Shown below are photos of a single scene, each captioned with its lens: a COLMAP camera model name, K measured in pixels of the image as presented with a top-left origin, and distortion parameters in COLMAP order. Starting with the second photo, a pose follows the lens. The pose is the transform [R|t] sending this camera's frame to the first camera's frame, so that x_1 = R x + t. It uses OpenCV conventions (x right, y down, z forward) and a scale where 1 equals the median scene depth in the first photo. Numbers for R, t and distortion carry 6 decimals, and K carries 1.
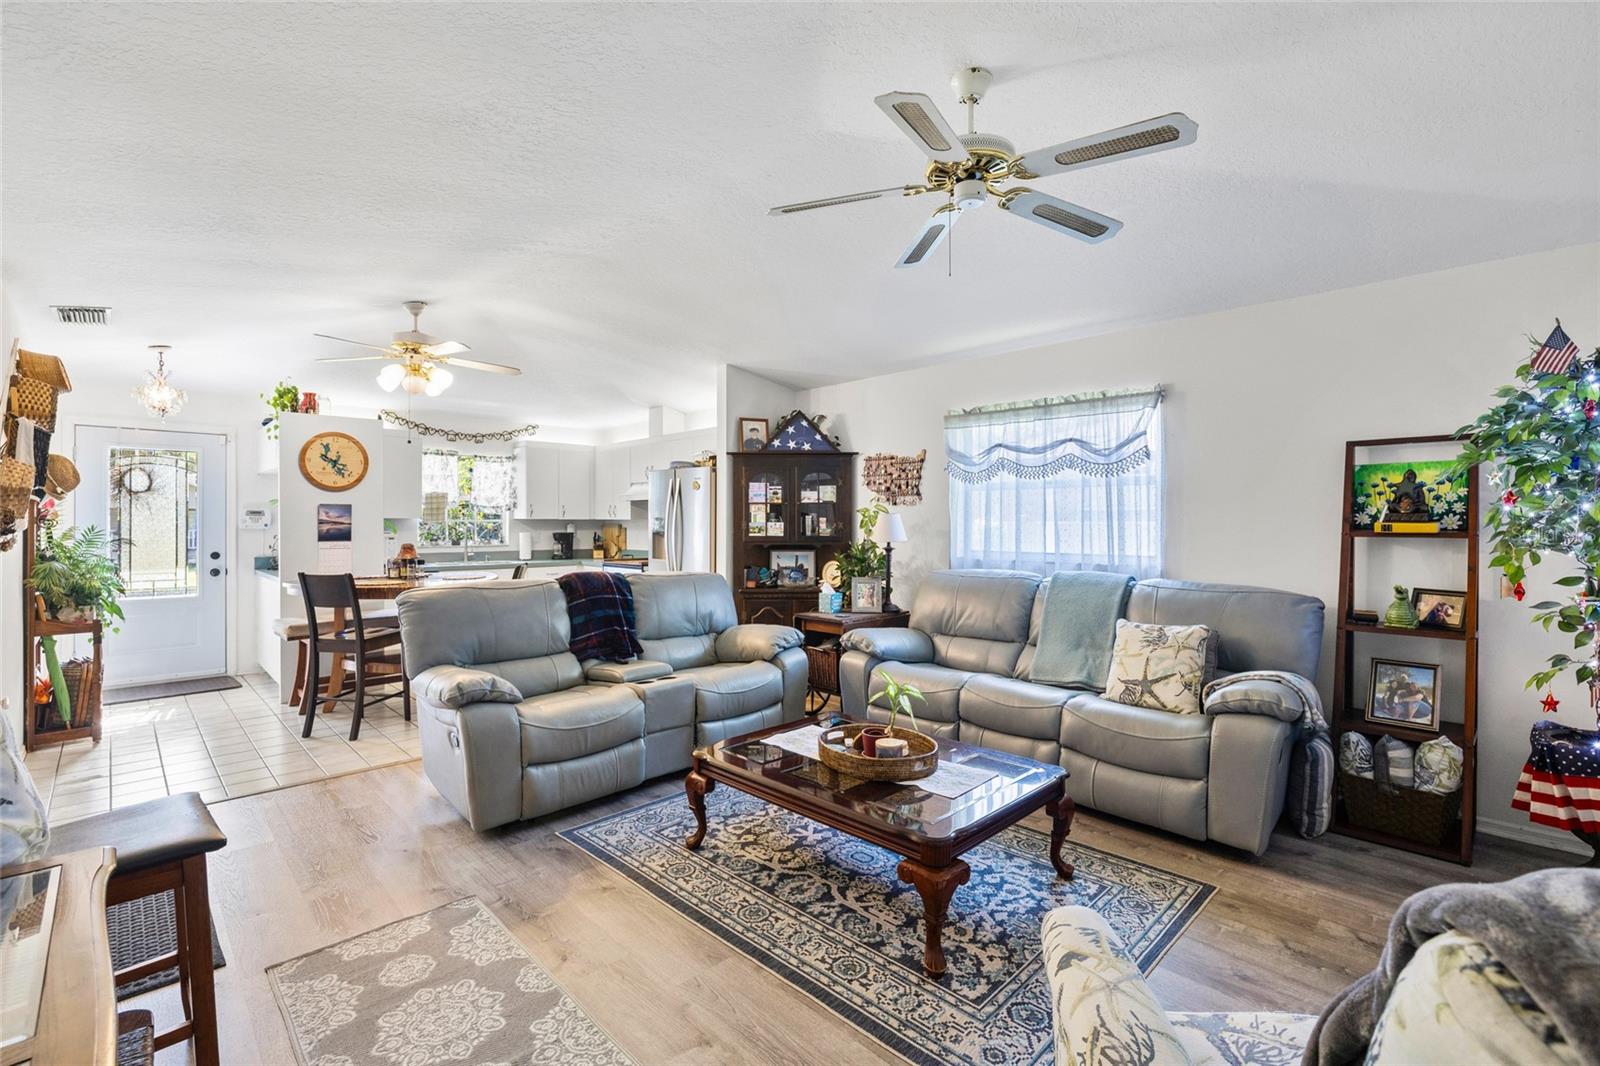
lens RADIAL K [[709.1, 0, 795.6], [0, 709.1, 523.8], [0, 0, 1]] dist [-0.003304, -0.000363]
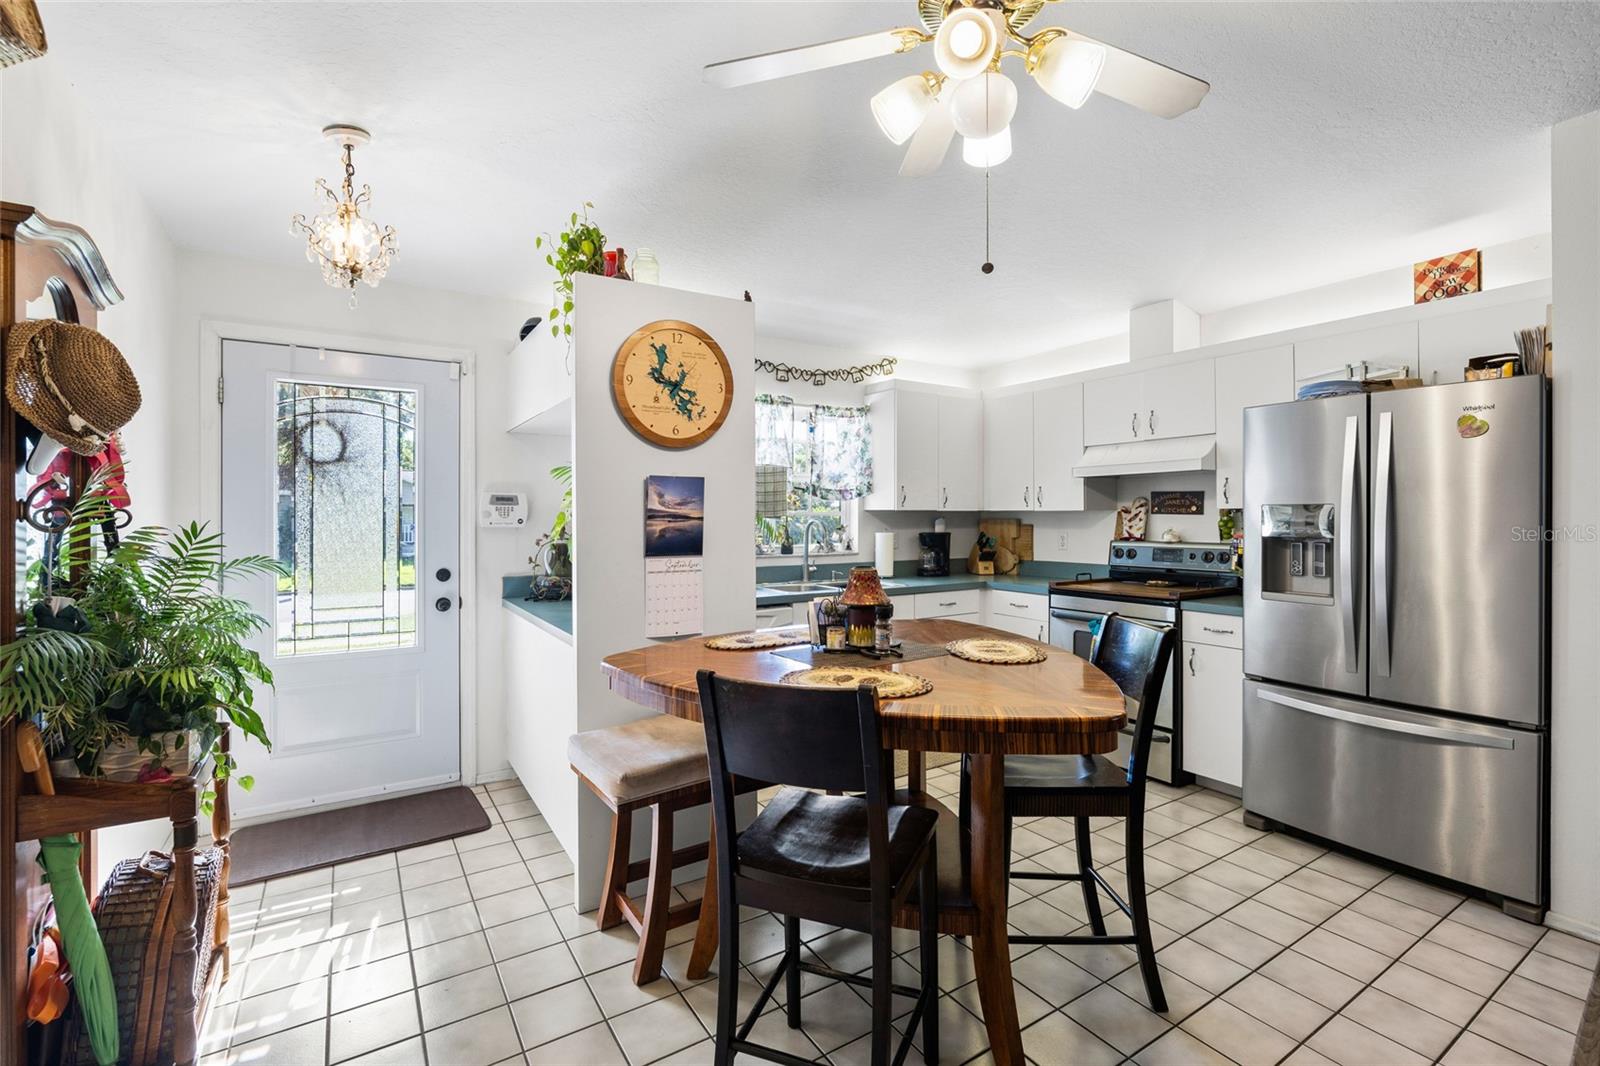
lens RADIAL K [[714.6, 0, 800.3], [0, 714.6, 519.2], [0, 0, 1]] dist [-0.003668, 0.000260]
pose [[0.979579, -0.001168, -0.201058, -0.551630], [0.001392, 0.999999, 0.000973, -0.000051], [0.201057, -0.001233, 0.979579, 0.644767]]
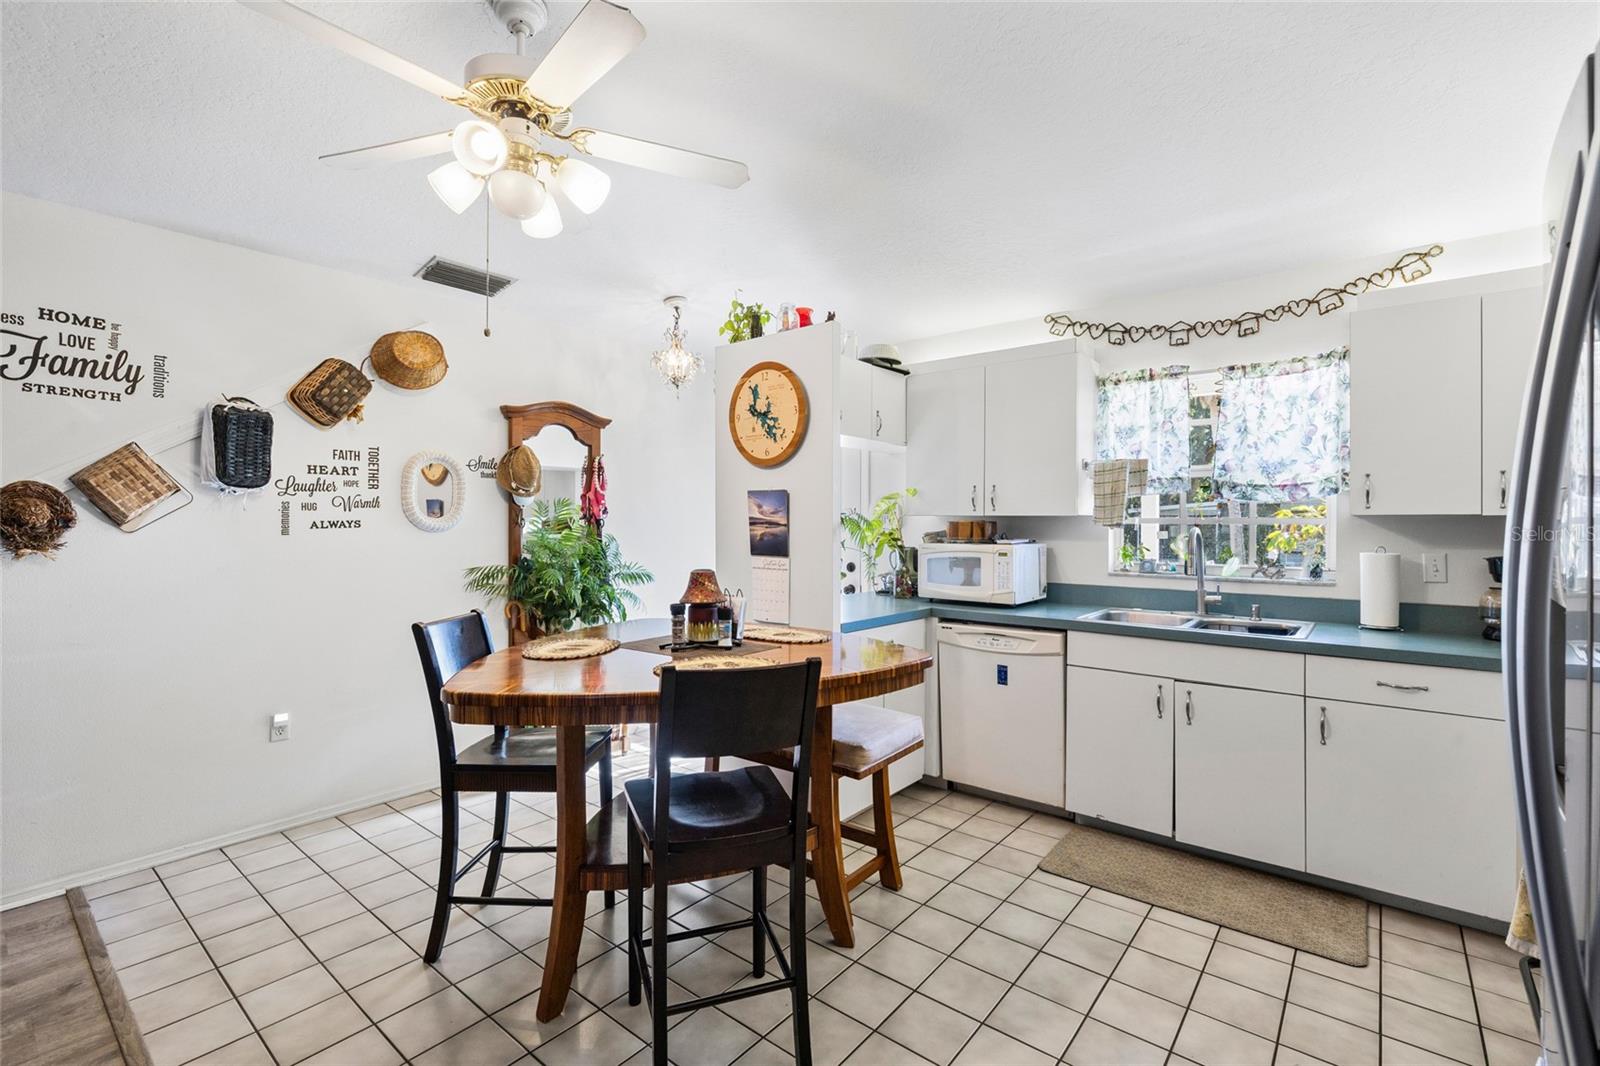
lens RADIAL K [[720.2, 0, 795.0], [0, 720.2, 532.0], [0, 0, 1]] dist [-0.002623, 0.000796]
pose [[0.122308, 0.010979, -0.992431, -0.089070], [-0.005068, 0.999933, 0.010437, -0.000773], [0.992479, 0.003753, 0.122355, 1.104699]]
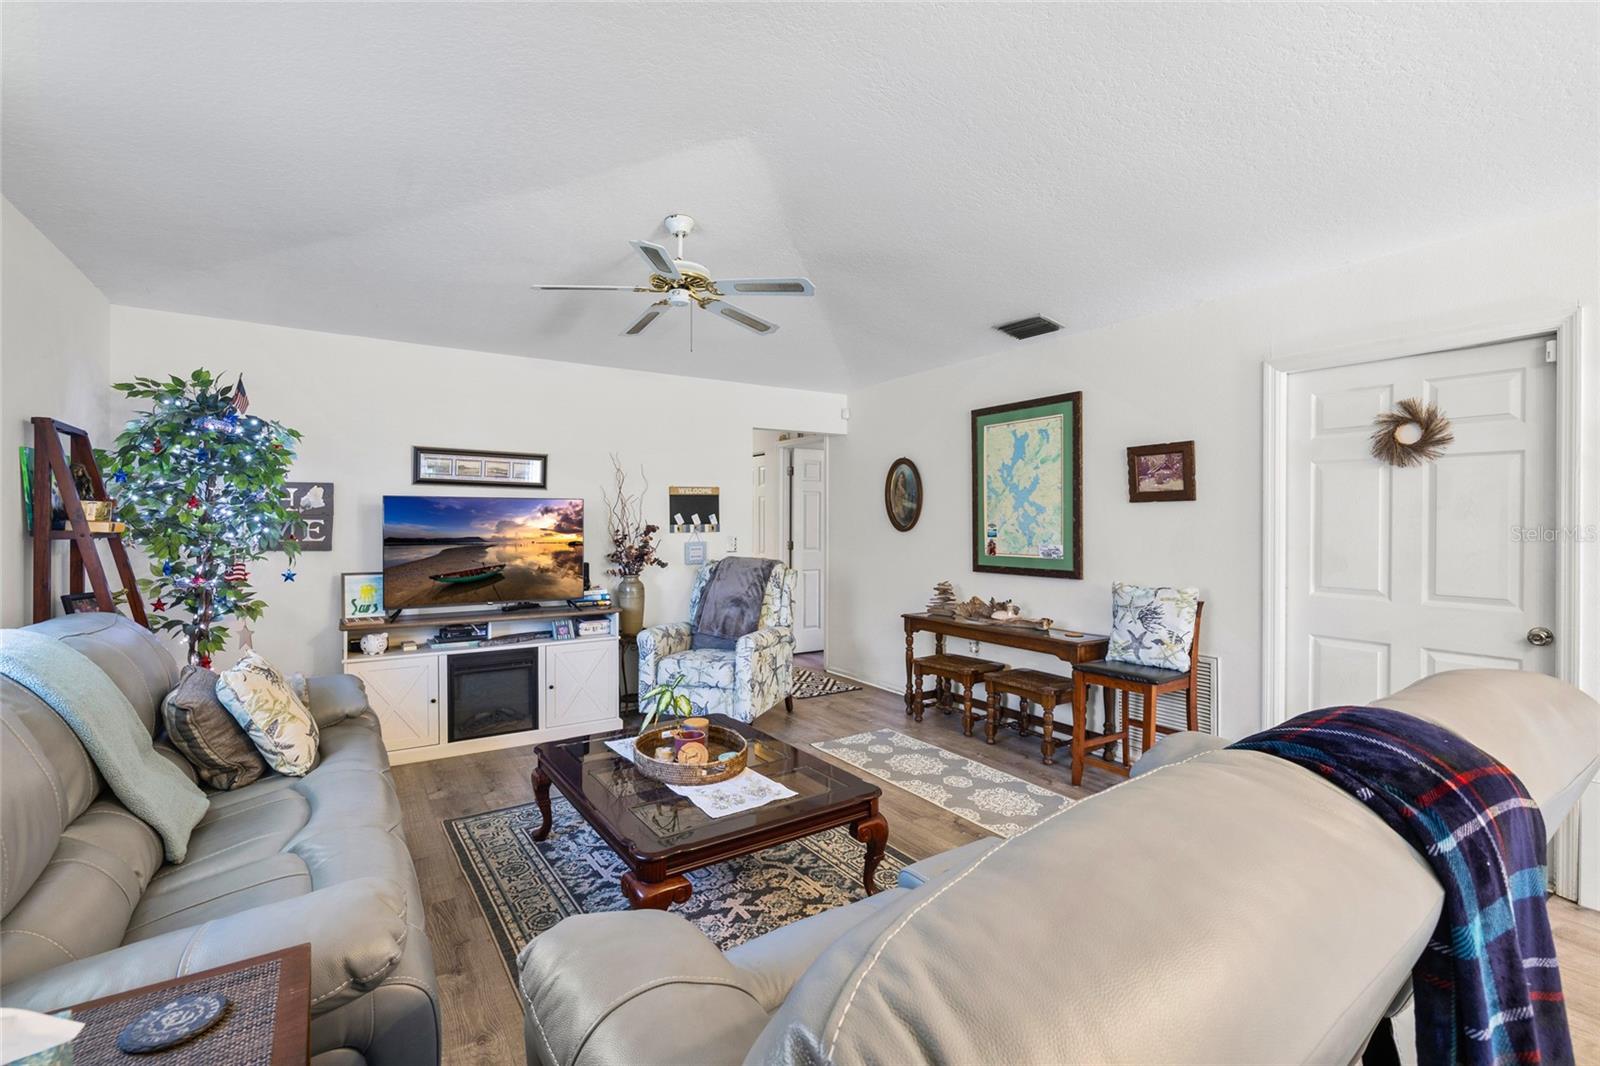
lens RADIAL K [[714.6, 0, 800.3], [0, 714.6, 519.2], [0, 0, 1]] dist [-0.003668, 0.000260]
pose [[-0.983309, -0.000284, 0.181944, -0.130418], [-0.000973, 0.999993, -0.003698, -0.001874], [-0.181942, -0.003813, -0.983302, 1.170581]]
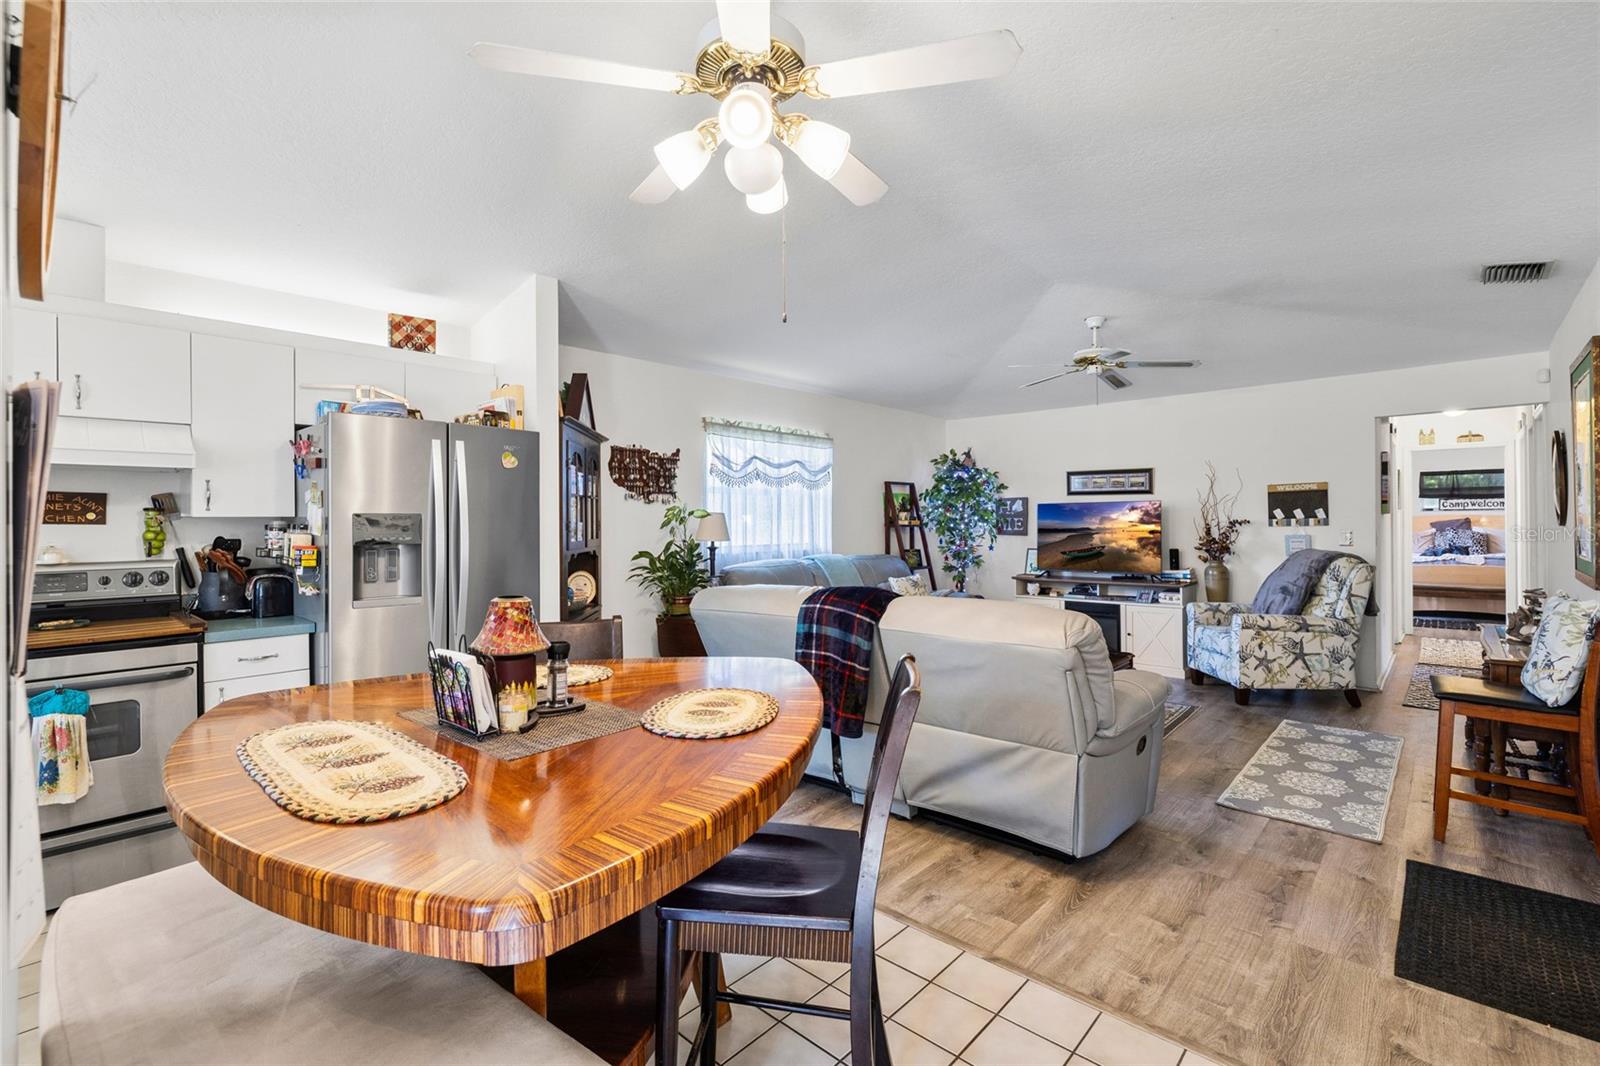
lens RADIAL K [[714.6, 0, 800.3], [0, 714.6, 519.2], [0, 0, 1]] dist [-0.003668, 0.000260]
pose [[-0.064364, 0.004524, 0.997916, -0.935861], [0.009850, 0.999944, -0.003898, -0.000125], [-0.997878, 0.009579, -0.064405, 1.003792]]
